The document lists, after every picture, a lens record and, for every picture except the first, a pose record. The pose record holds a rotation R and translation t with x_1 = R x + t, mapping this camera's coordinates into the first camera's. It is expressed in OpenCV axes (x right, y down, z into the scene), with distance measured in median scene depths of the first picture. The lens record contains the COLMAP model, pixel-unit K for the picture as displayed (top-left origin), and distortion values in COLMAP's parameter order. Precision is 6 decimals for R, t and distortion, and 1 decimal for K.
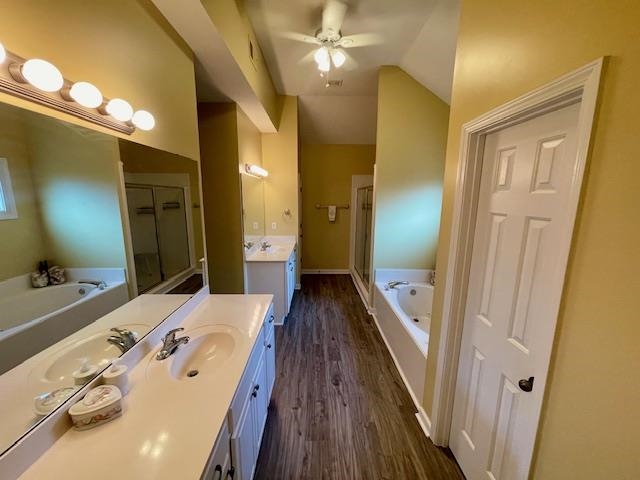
lens RADIAL K [[255.9, 0, 317.7], [0, 255.9, 238.7], [0, 0, 1]] dist [-0.014453, -0.000045]
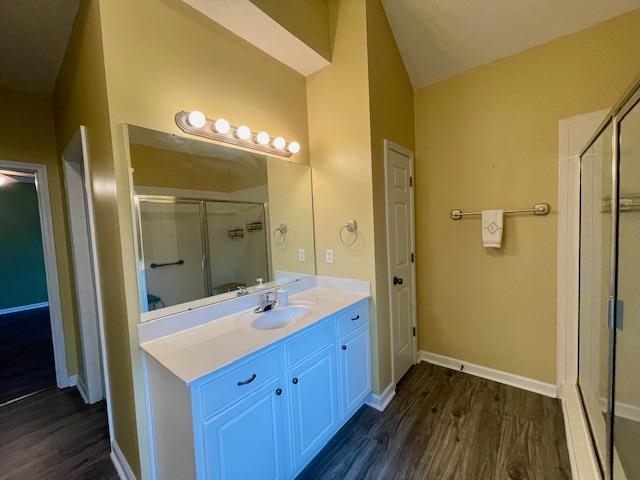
lens RADIAL K [[255.9, 0, 317.7], [0, 255.9, 238.7], [0, 0, 1]] dist [-0.014453, -0.000045]
pose [[0.751420, -0.011740, -0.659720, 0.112342], [-0.058959, 0.994647, -0.084855, -0.034492], [0.657185, 0.102658, 0.746705, 0.529555]]
